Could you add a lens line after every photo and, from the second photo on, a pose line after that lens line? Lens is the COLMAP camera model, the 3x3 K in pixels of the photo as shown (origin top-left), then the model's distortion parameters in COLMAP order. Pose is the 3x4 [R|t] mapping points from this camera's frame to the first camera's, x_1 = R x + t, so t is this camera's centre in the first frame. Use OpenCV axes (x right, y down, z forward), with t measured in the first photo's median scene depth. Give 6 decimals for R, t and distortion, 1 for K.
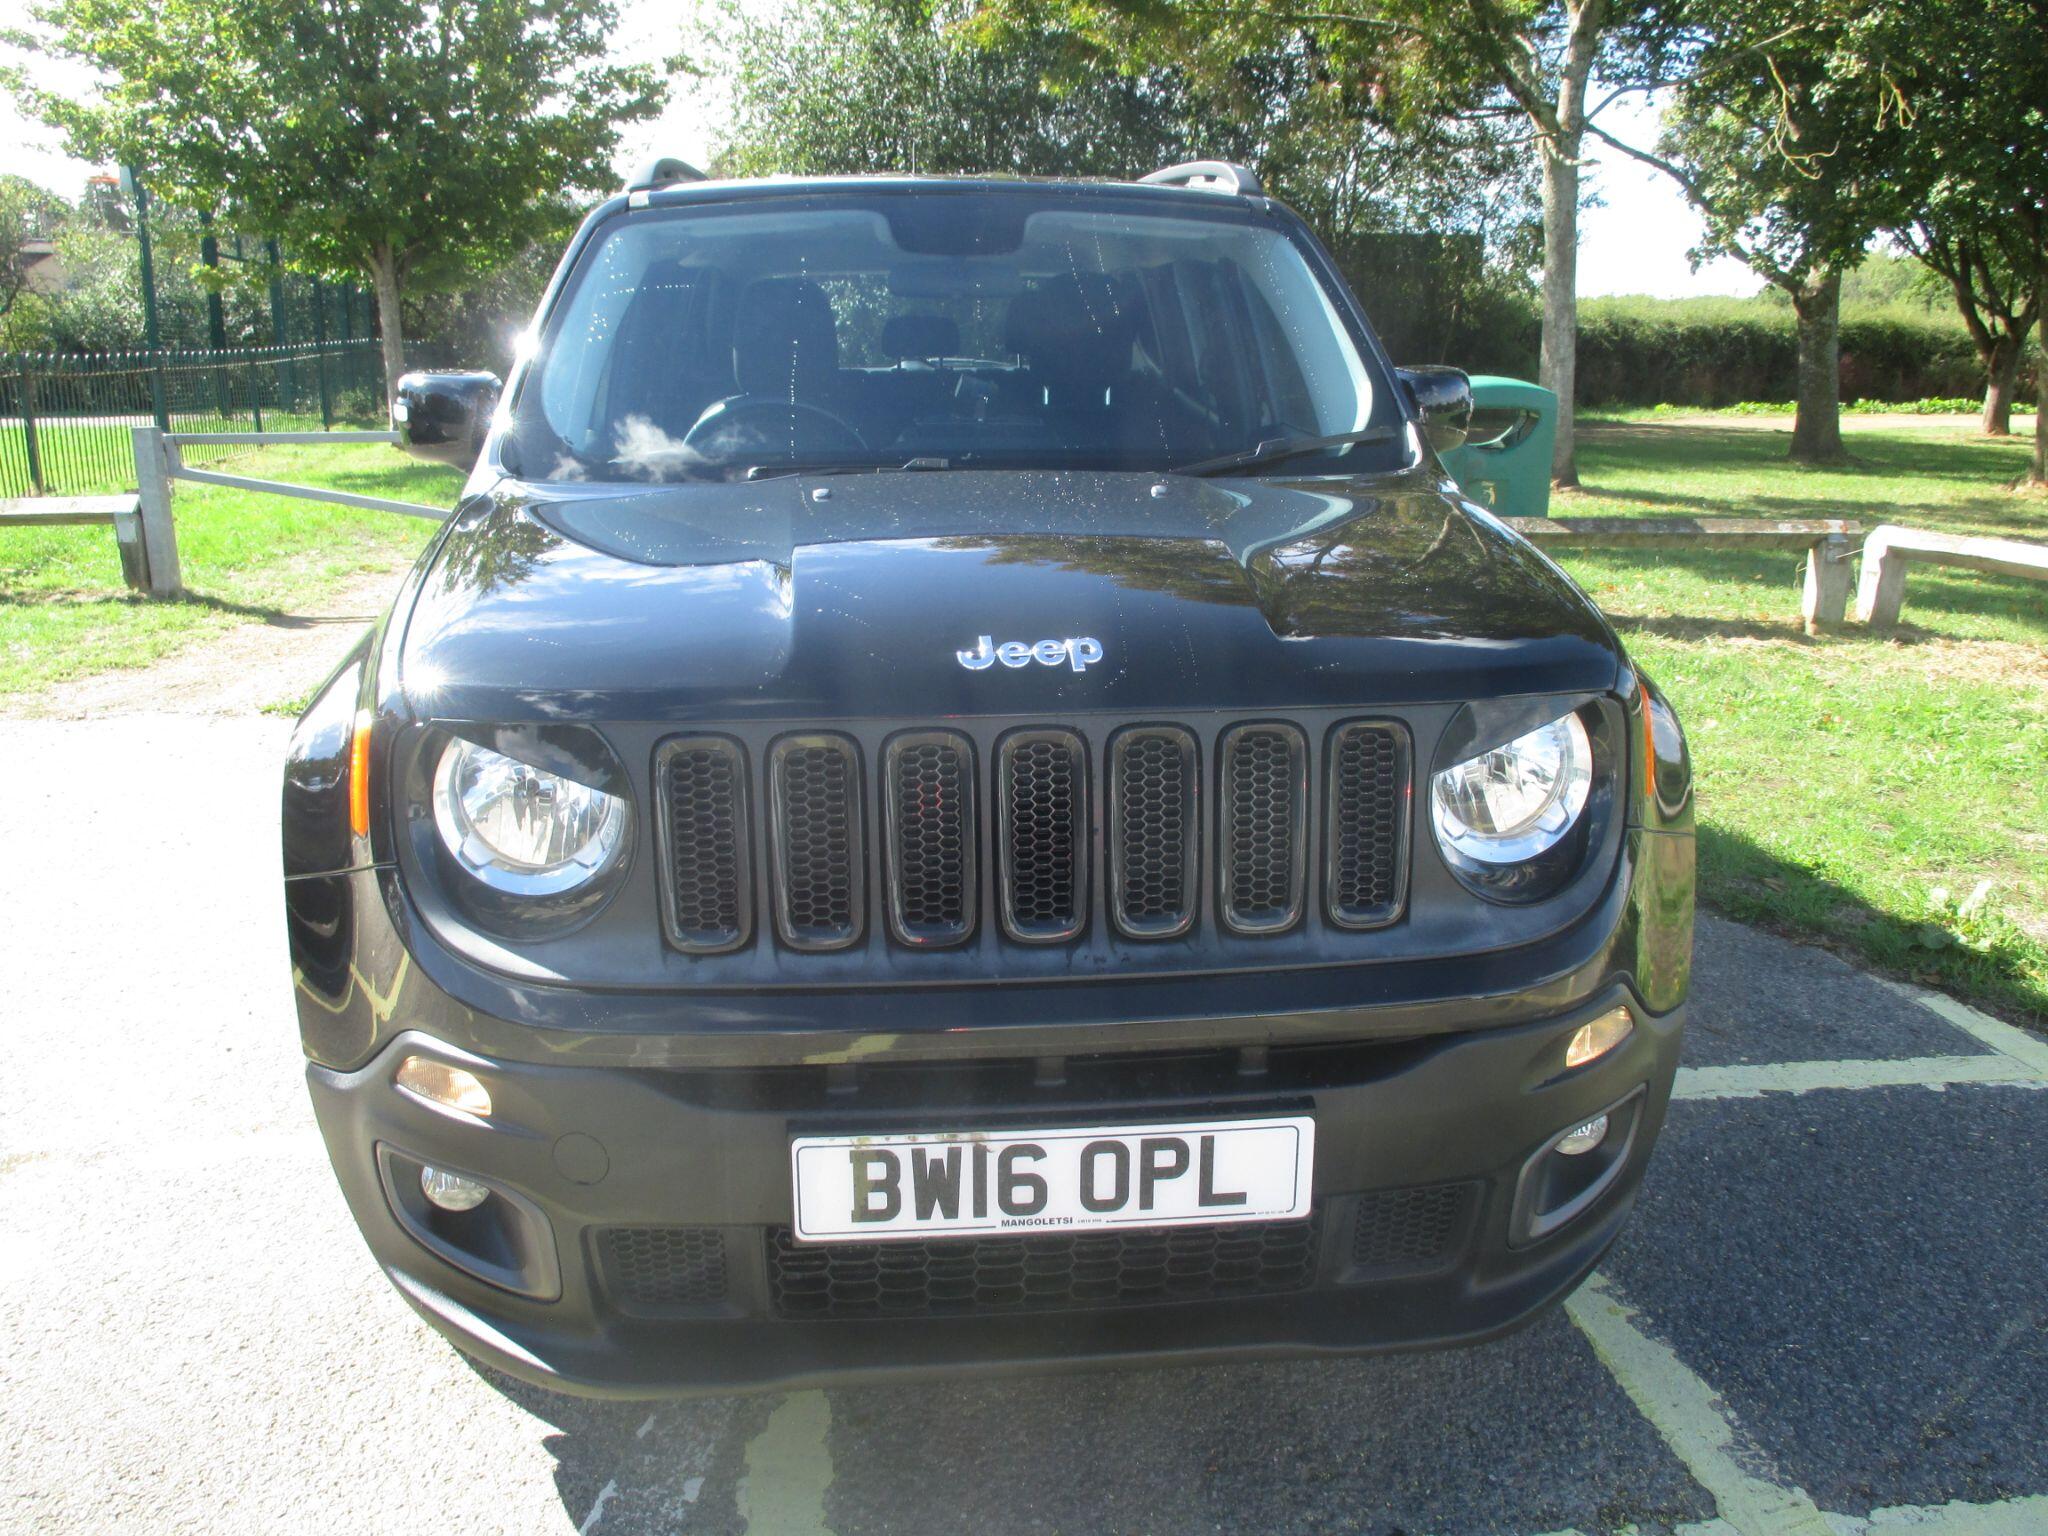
lens RADIAL K [[1698.2, 0, 1031.6], [0, 1698.2, 875.4], [0, 0, 1]] dist [-0.027075, -0.002782]
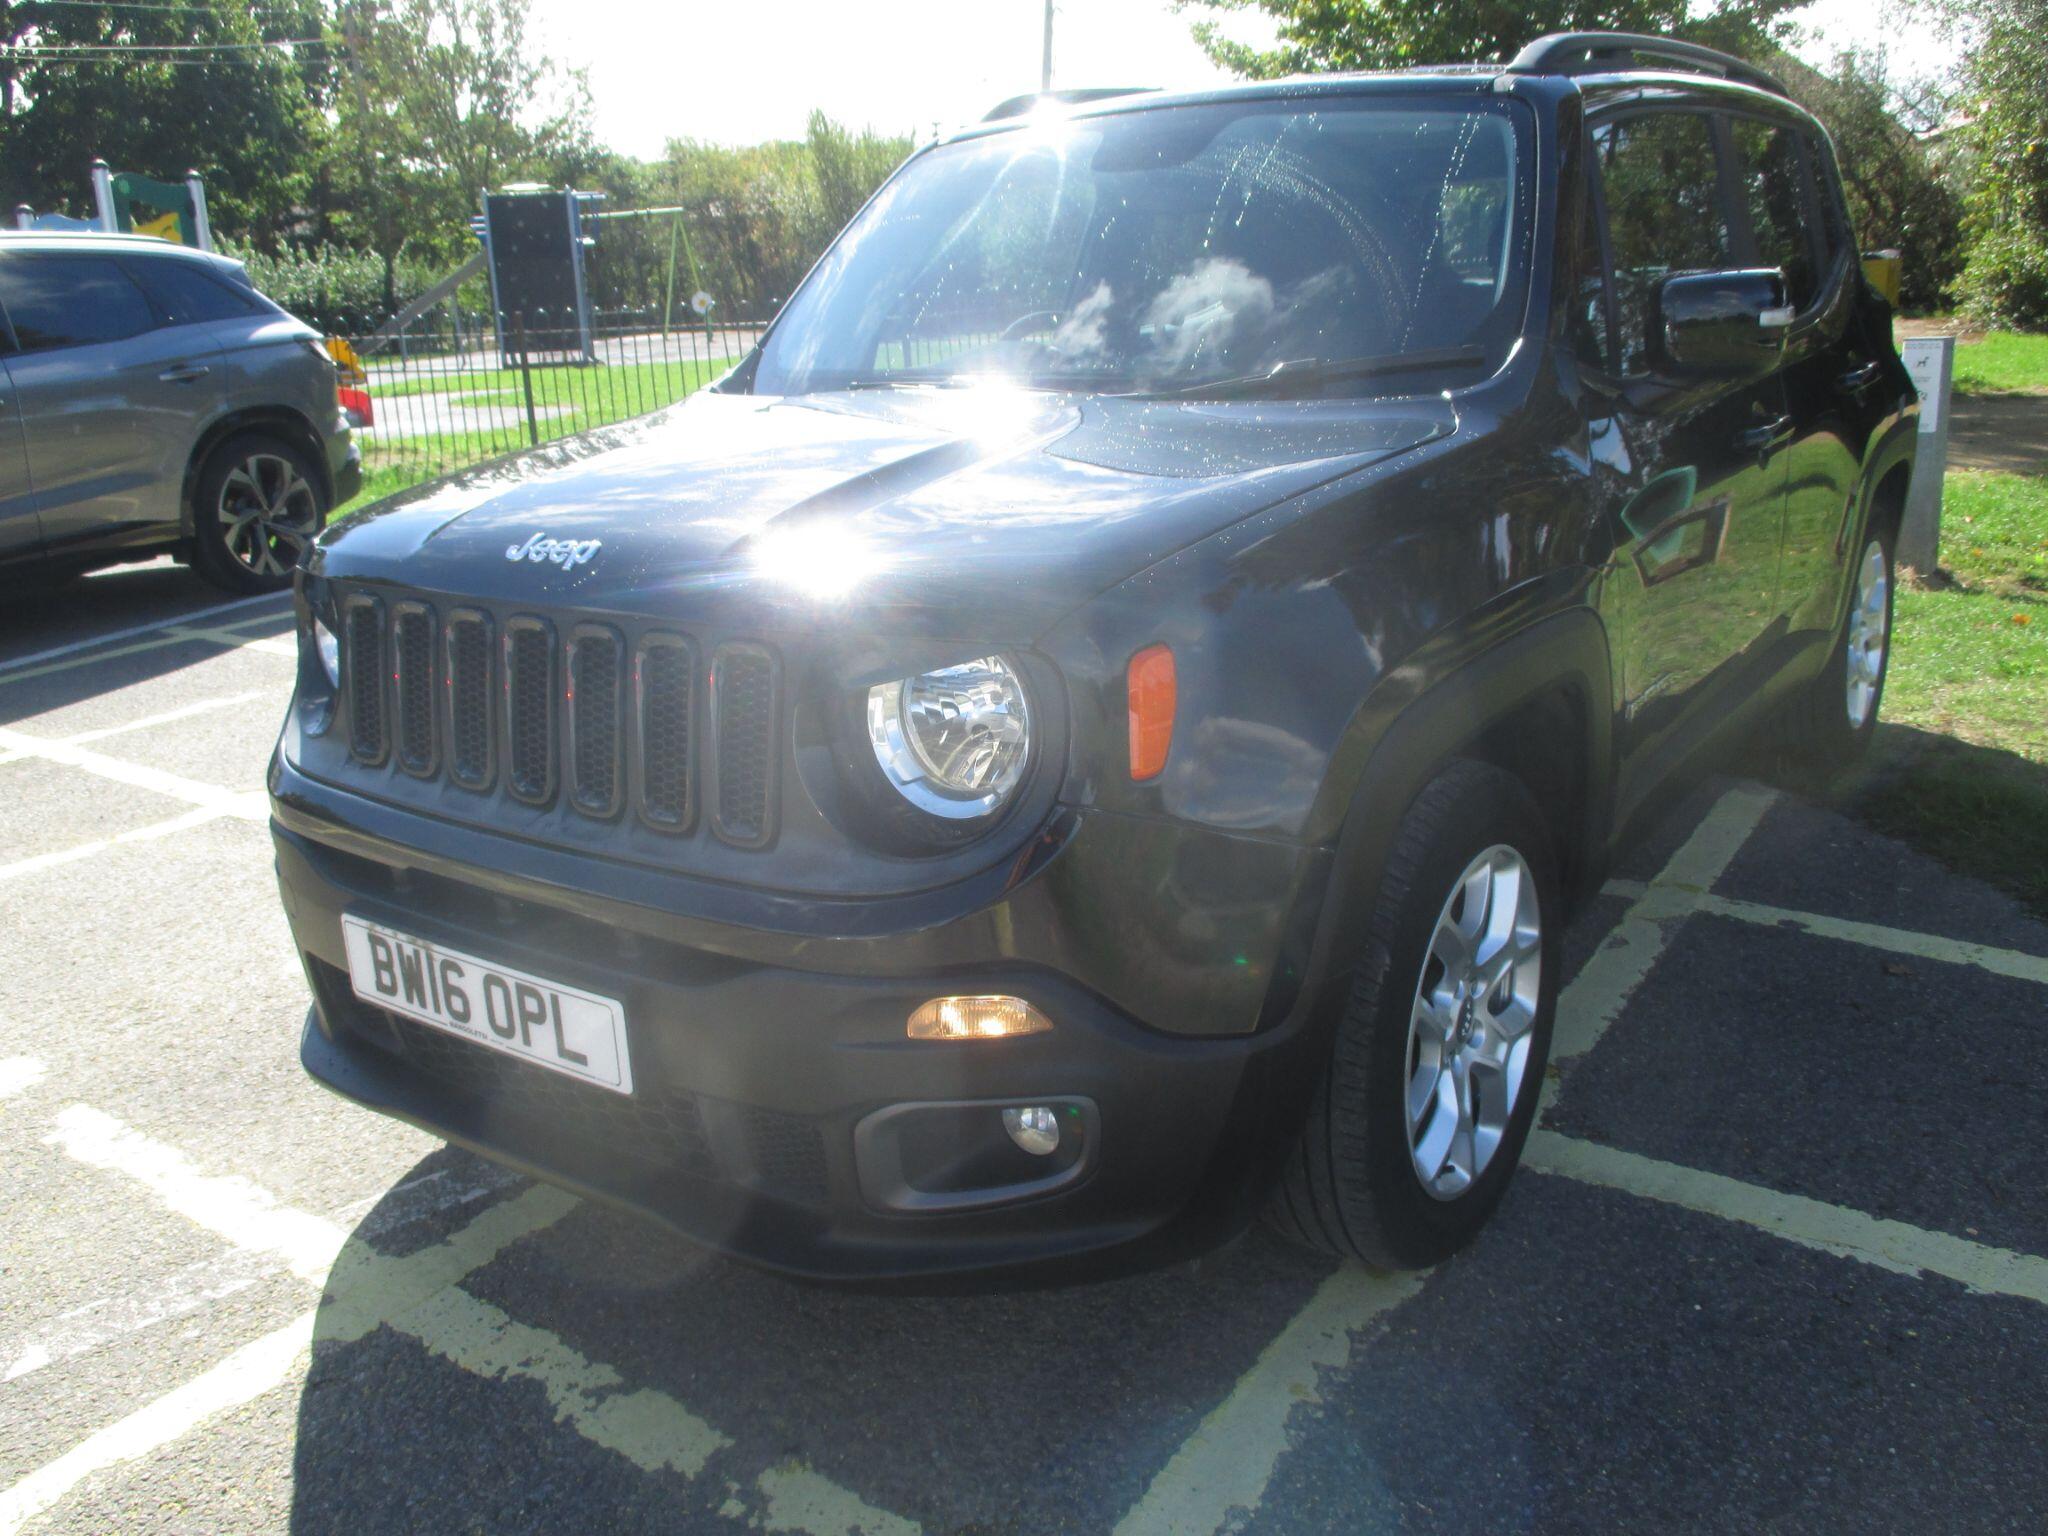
lens RADIAL K [[1685.4, 0, 1023.3], [0, 1685.4, 874.0], [0, 0, 1]] dist [-0.027916, -0.003097]
pose [[0.746934, 0.199084, -0.634393, 1.008023], [-0.168039, 0.979670, 0.109588, -0.095501], [0.643313, 0.024748, 0.765203, 0.347856]]
